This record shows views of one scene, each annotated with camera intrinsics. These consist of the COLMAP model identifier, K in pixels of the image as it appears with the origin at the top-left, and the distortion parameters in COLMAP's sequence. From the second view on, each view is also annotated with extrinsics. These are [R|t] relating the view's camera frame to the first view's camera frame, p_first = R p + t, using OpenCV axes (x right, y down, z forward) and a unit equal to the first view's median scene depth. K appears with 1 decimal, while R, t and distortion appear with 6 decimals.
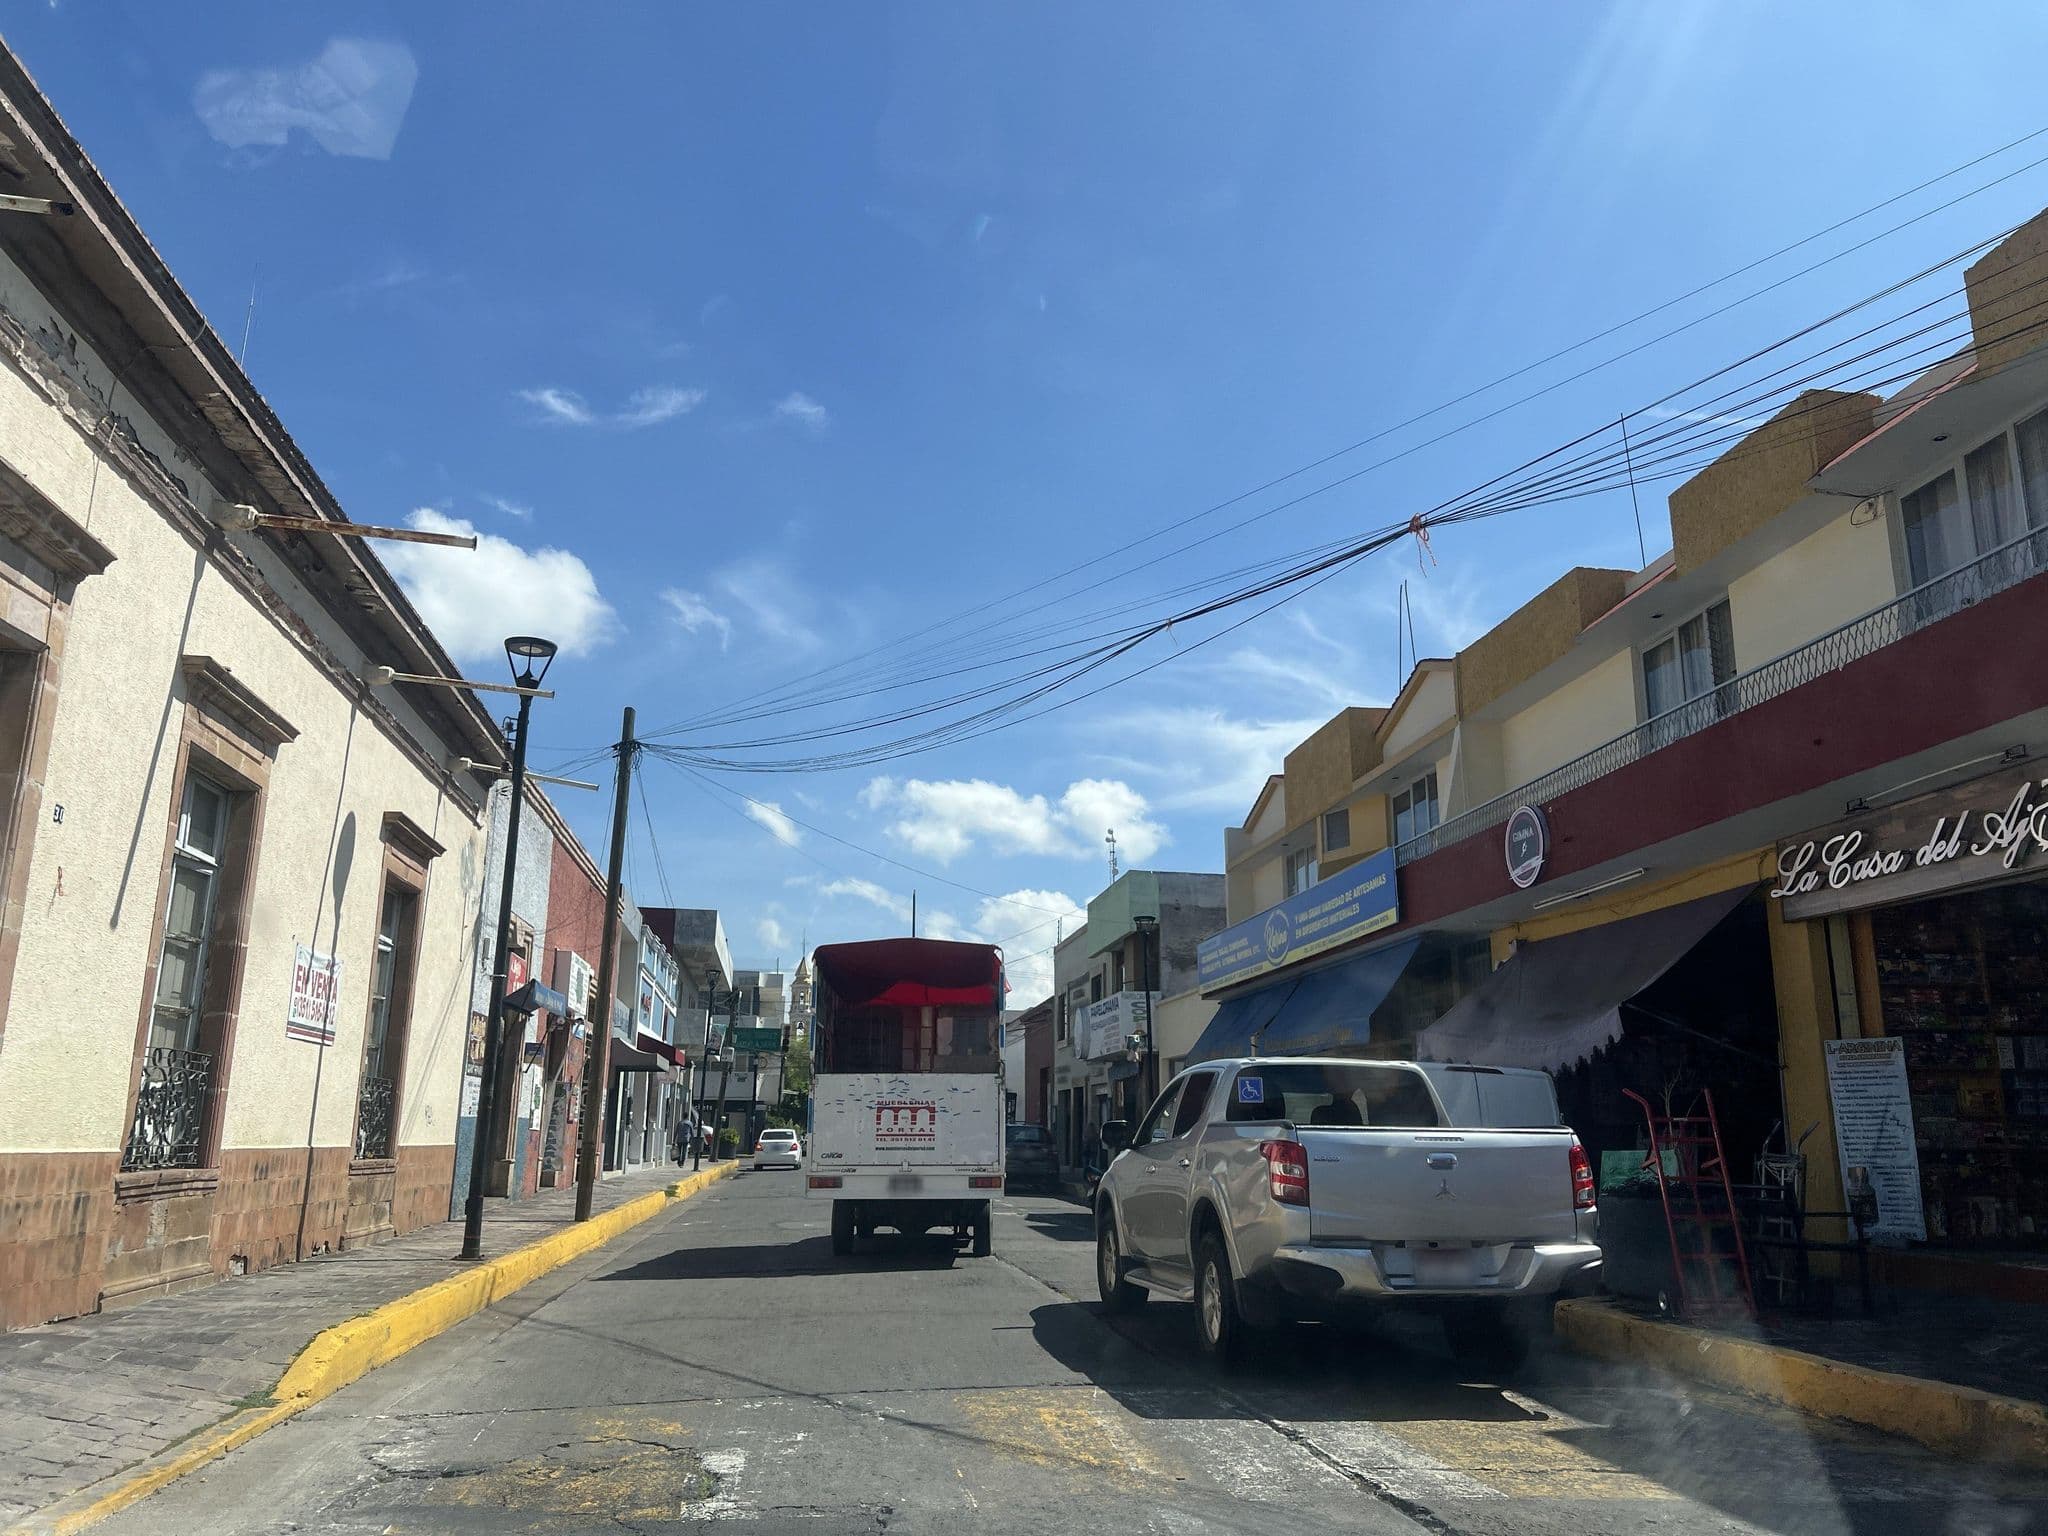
lens RADIAL K [[1516.5, 0, 1012.7], [0, 1516.5, 771.0], [0, 0, 1]] dist [-0.005894, 0.005321]
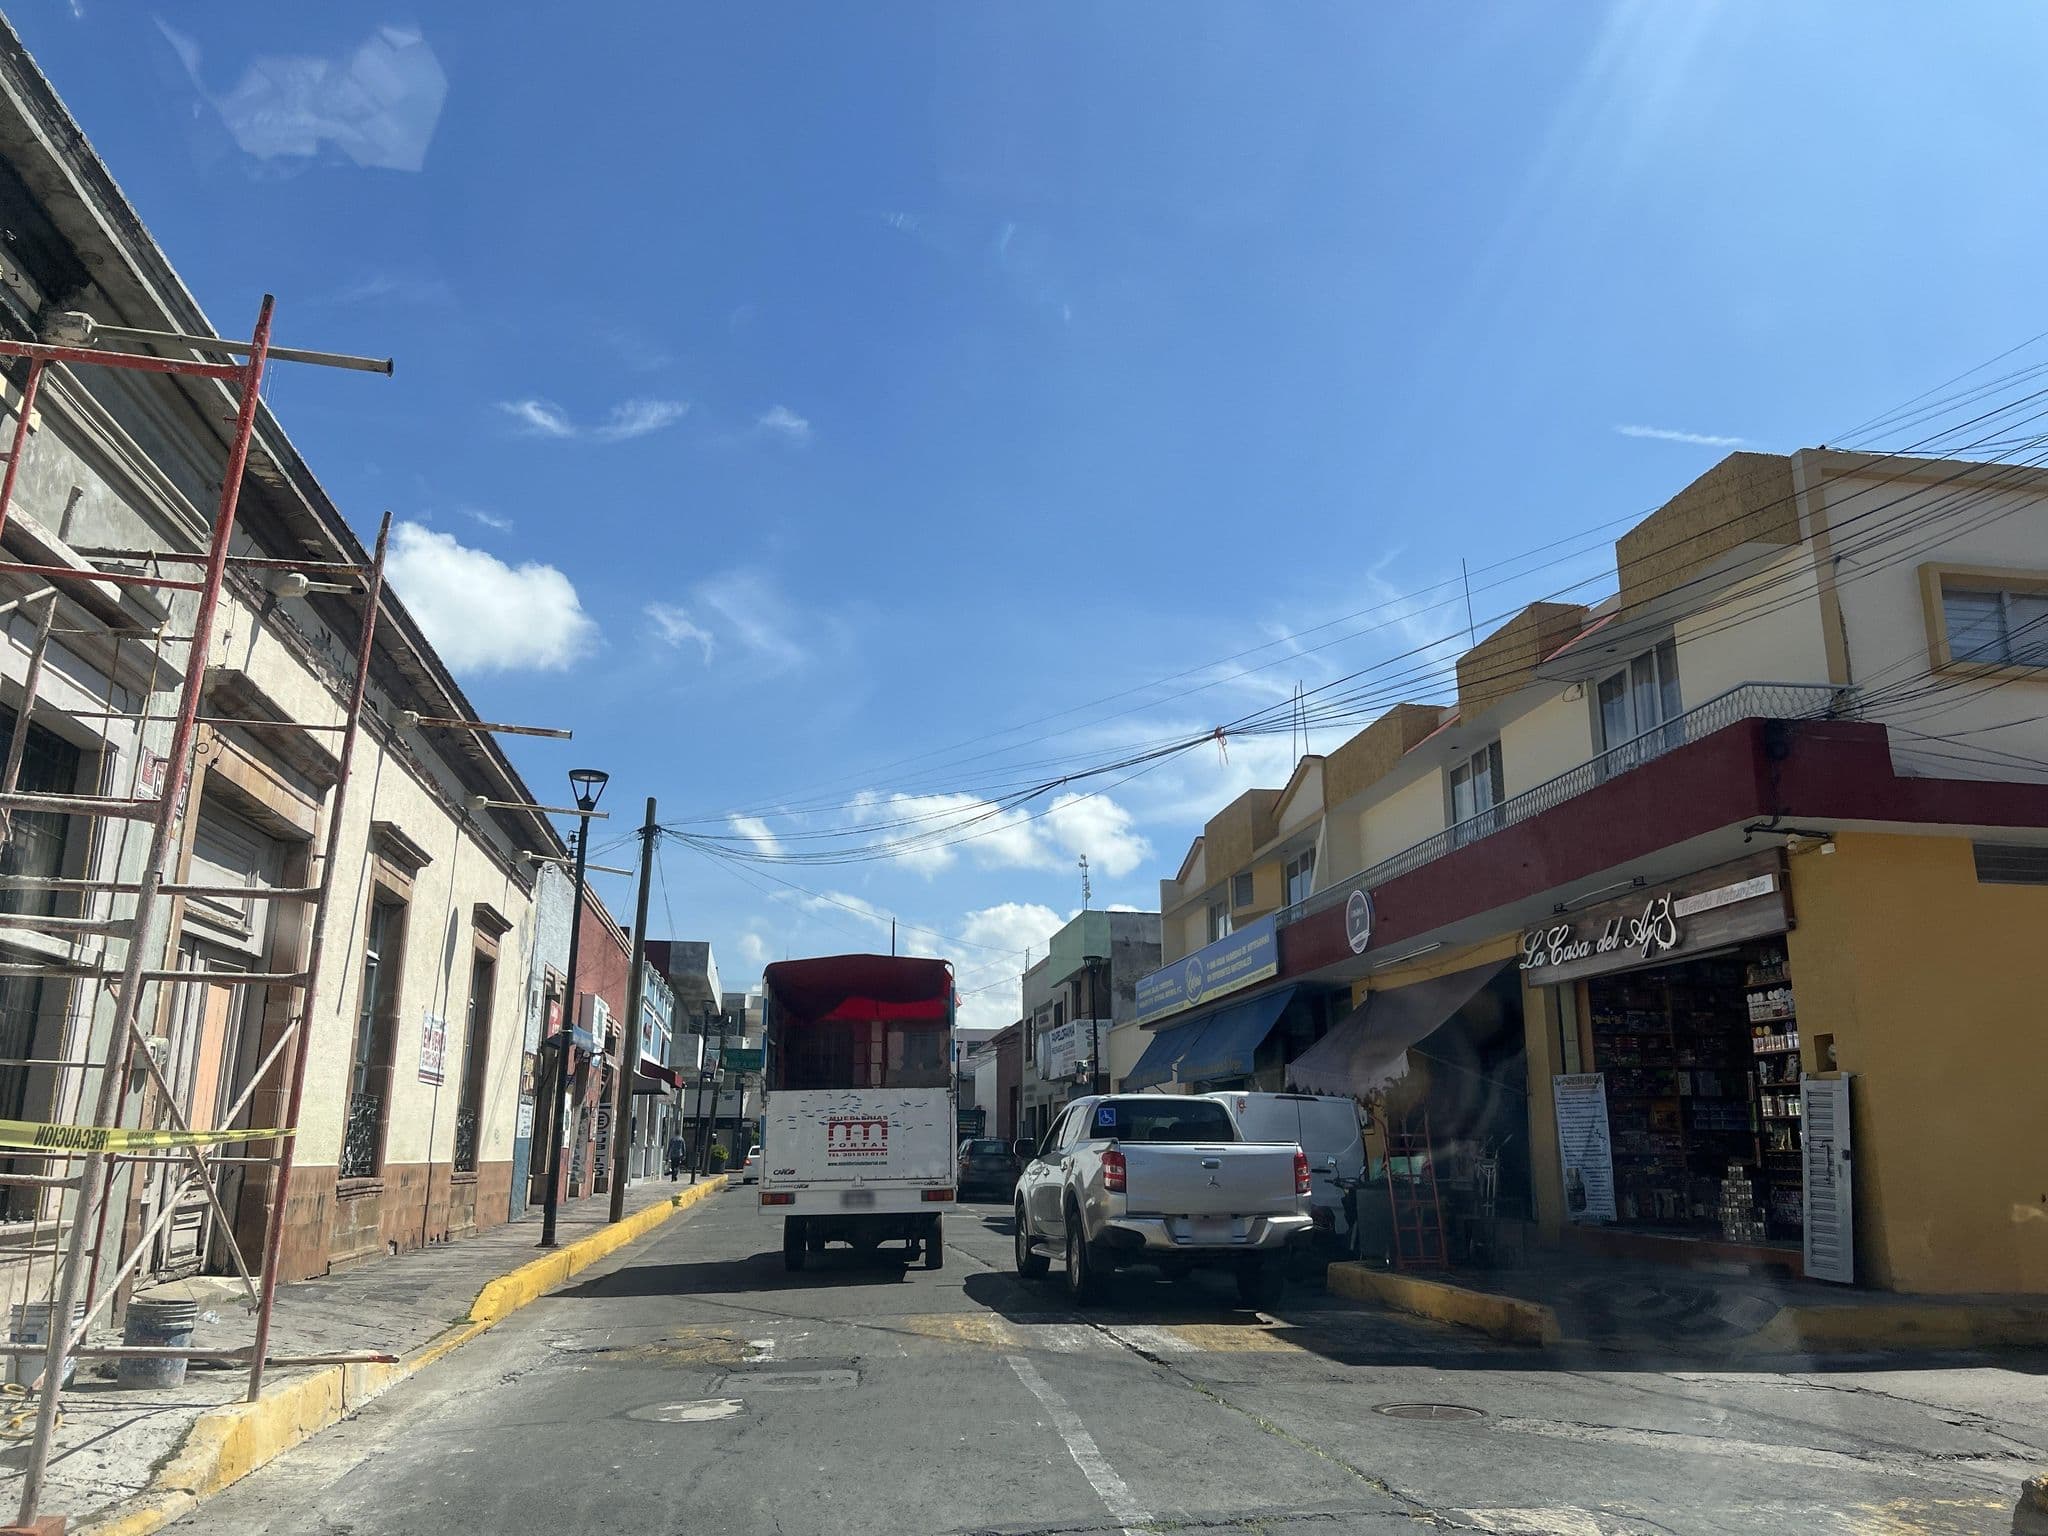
lens RADIAL K [[1516.5, 0, 1043.7], [0, 1516.5, 765.6], [0, 0, 1]] dist [-0.005894, 0.005321]
pose [[0.999513, 0.000052, 0.031196, 0.033581], [0.000315, 0.999931, -0.011757, -0.080052], [-0.031195, 0.011761, 0.999444, -0.332321]]
